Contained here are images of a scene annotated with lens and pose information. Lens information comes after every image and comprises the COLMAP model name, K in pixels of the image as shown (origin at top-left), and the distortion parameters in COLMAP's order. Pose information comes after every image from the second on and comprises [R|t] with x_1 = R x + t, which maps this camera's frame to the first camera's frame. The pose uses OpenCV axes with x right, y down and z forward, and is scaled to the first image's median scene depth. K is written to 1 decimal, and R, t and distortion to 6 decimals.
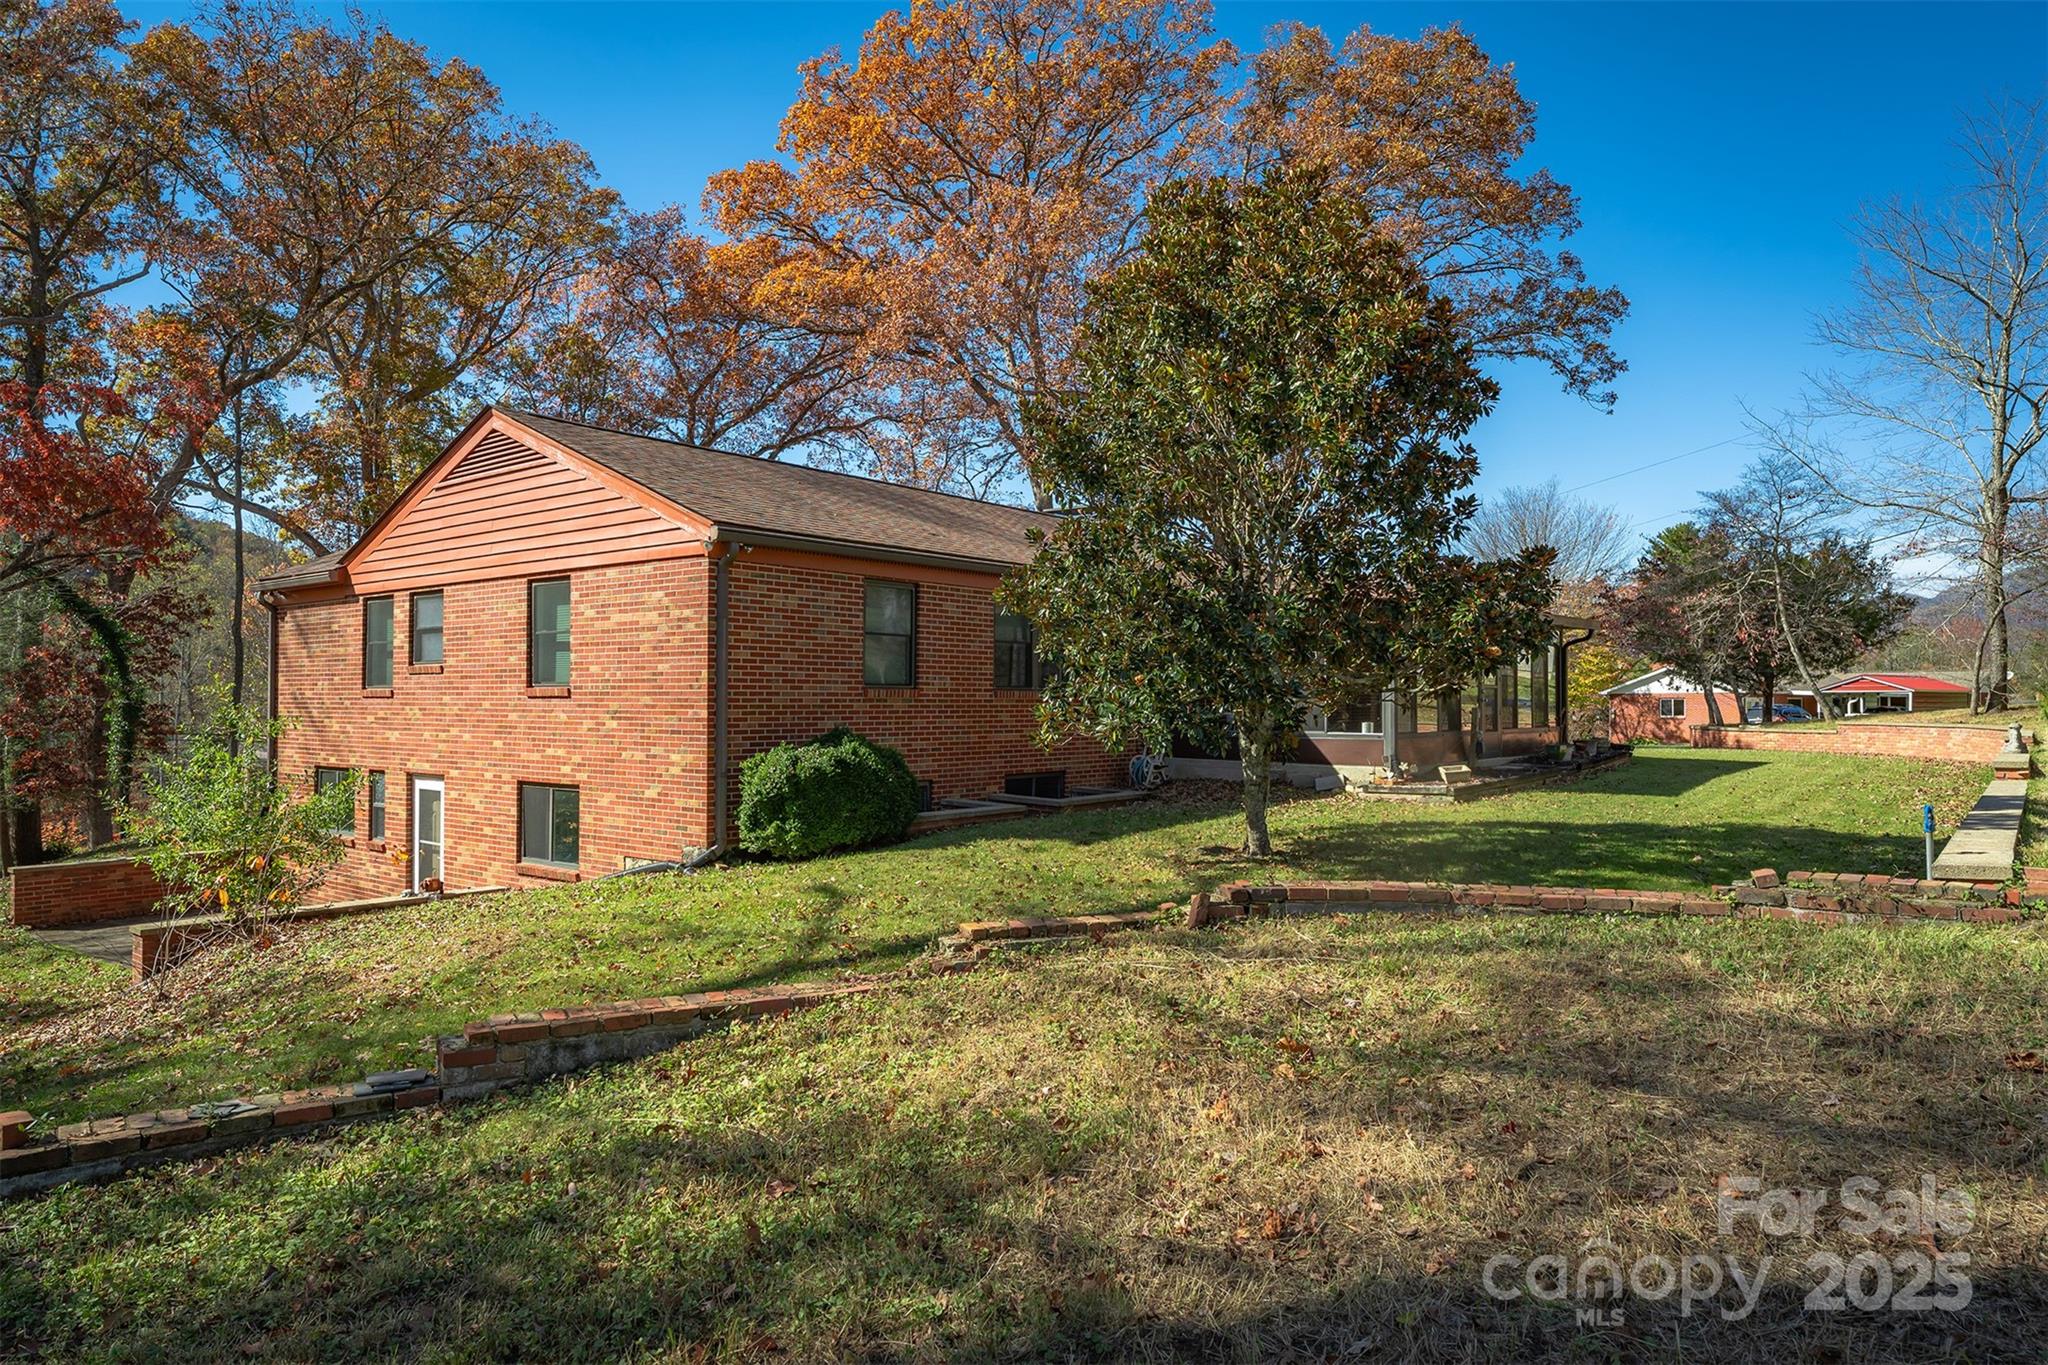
lens RADIAL K [[1263.9, 0, 1032.0], [0, 1263.9, 683.2], [0, 0, 1]] dist [0.018231, -0.005272]
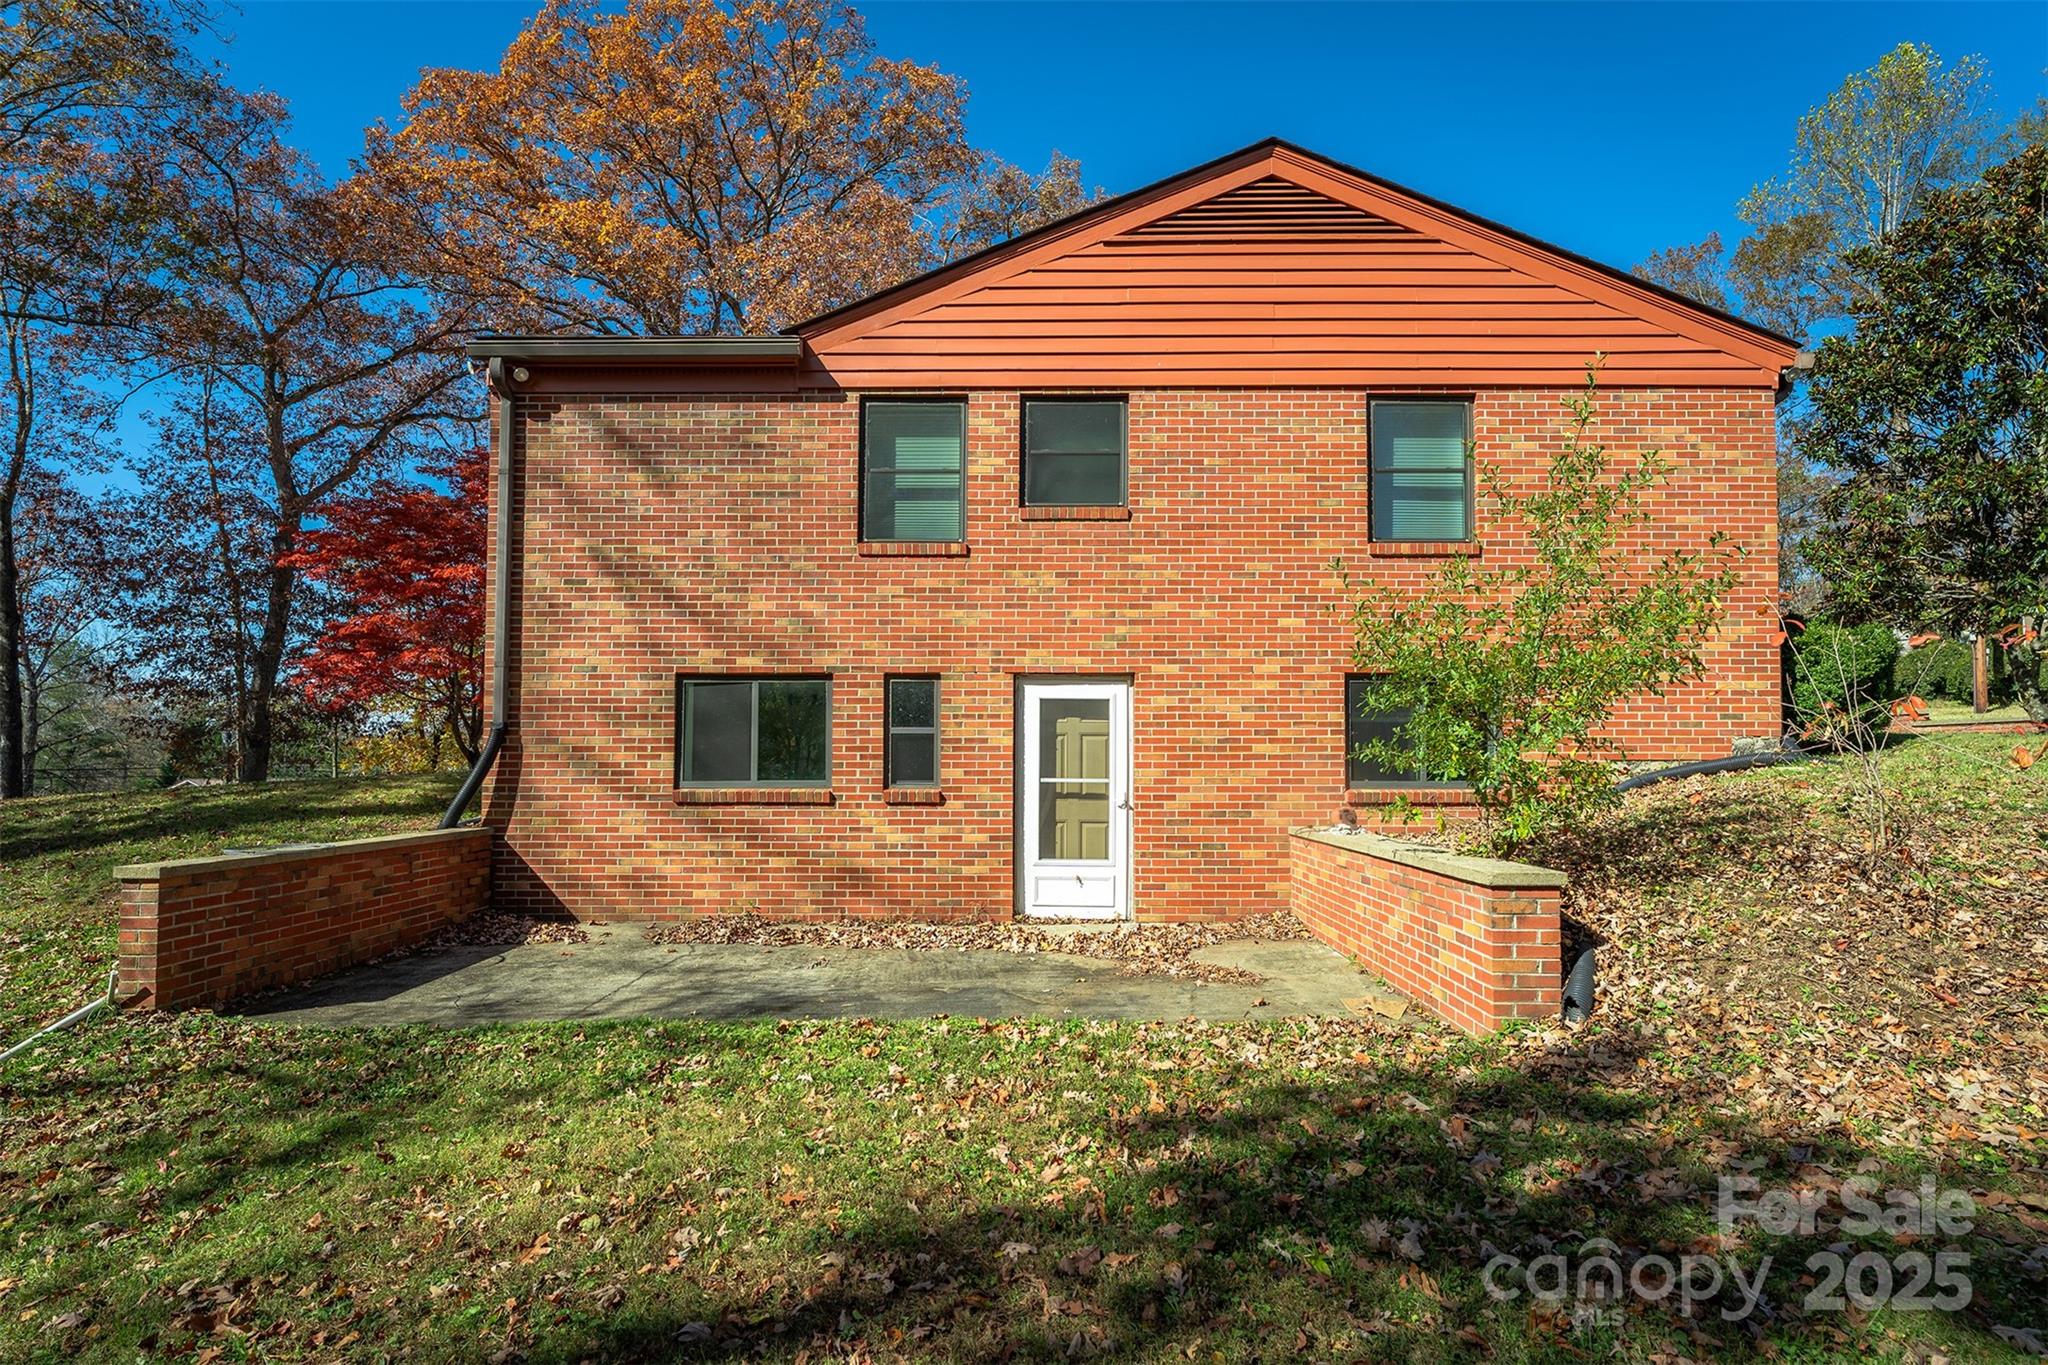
lens RADIAL K [[943.2, 0, 1027.1], [0, 943.2, 537.1], [0, 0, 1]] dist [0.002116, -0.000781]
pose [[0.781522, 0.017700, 0.623626, -0.468610], [-0.008292, 0.999804, -0.017985, 0.005999], [-0.623822, 0.008885, 0.781516, 0.371624]]
